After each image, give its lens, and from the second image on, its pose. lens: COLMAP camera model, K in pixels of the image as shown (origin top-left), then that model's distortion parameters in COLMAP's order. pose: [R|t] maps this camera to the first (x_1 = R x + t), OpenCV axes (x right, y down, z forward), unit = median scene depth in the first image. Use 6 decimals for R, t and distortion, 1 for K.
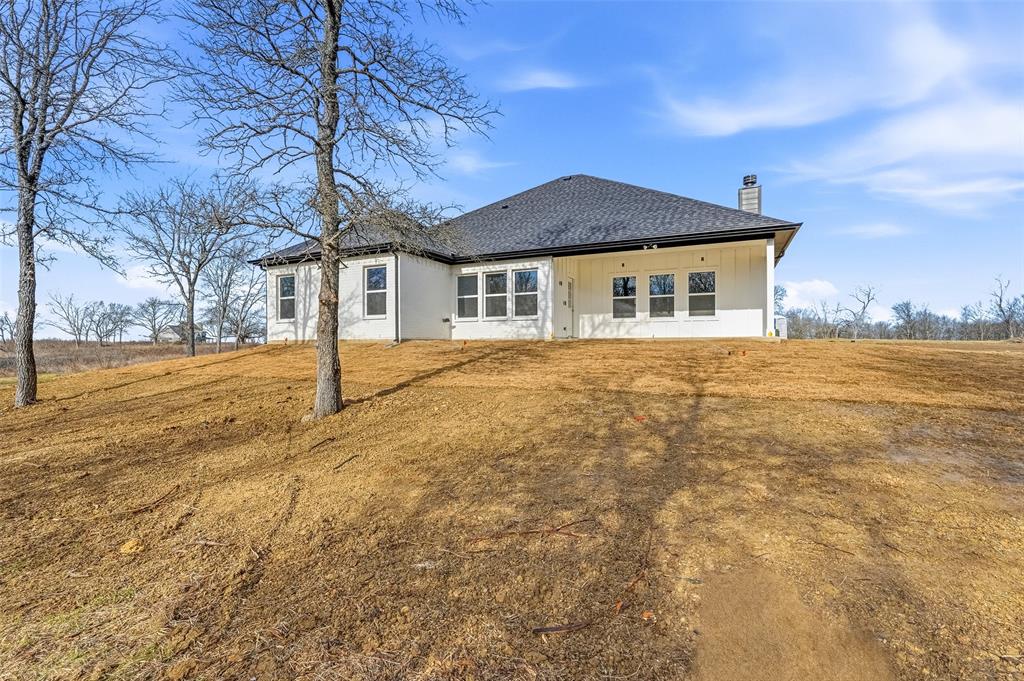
lens RADIAL K [[455.0, 0, 517.2], [0, 455.0, 341.6], [0, 0, 1]] dist [-0.007587, 0.004569]
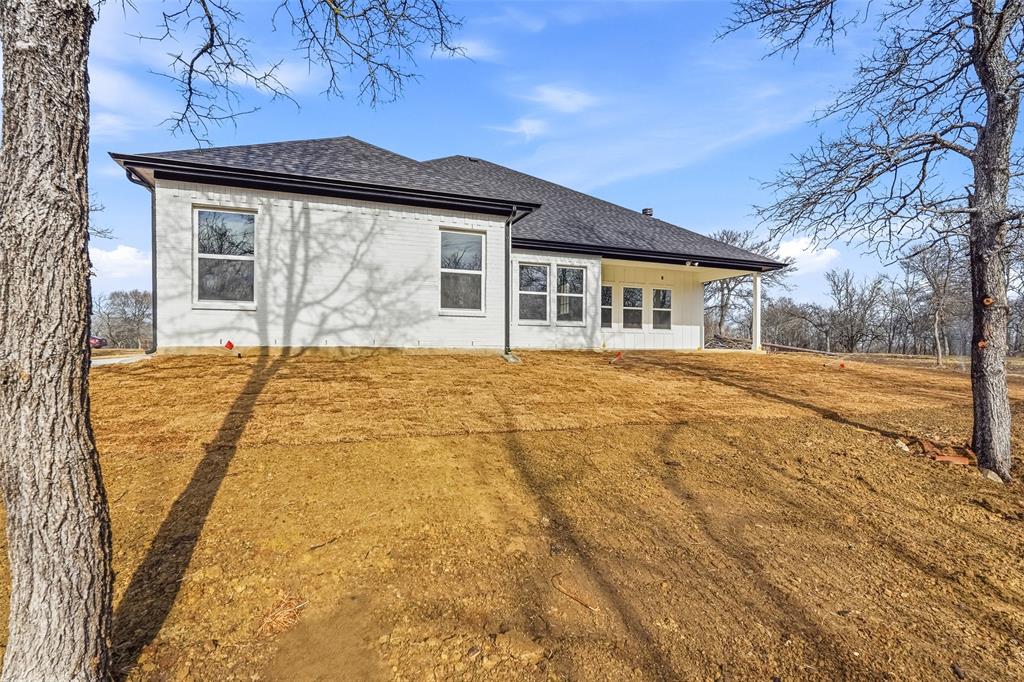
lens RADIAL K [[455.0, 0, 513.3], [0, 455.0, 347.6], [0, 0, 1]] dist [-0.007587, 0.004569]
pose [[0.721195, 0.010020, 0.692660, -0.641773], [-0.019541, 0.999792, 0.005884, -0.011167], [-0.692456, -0.017779, 0.721241, 0.462777]]
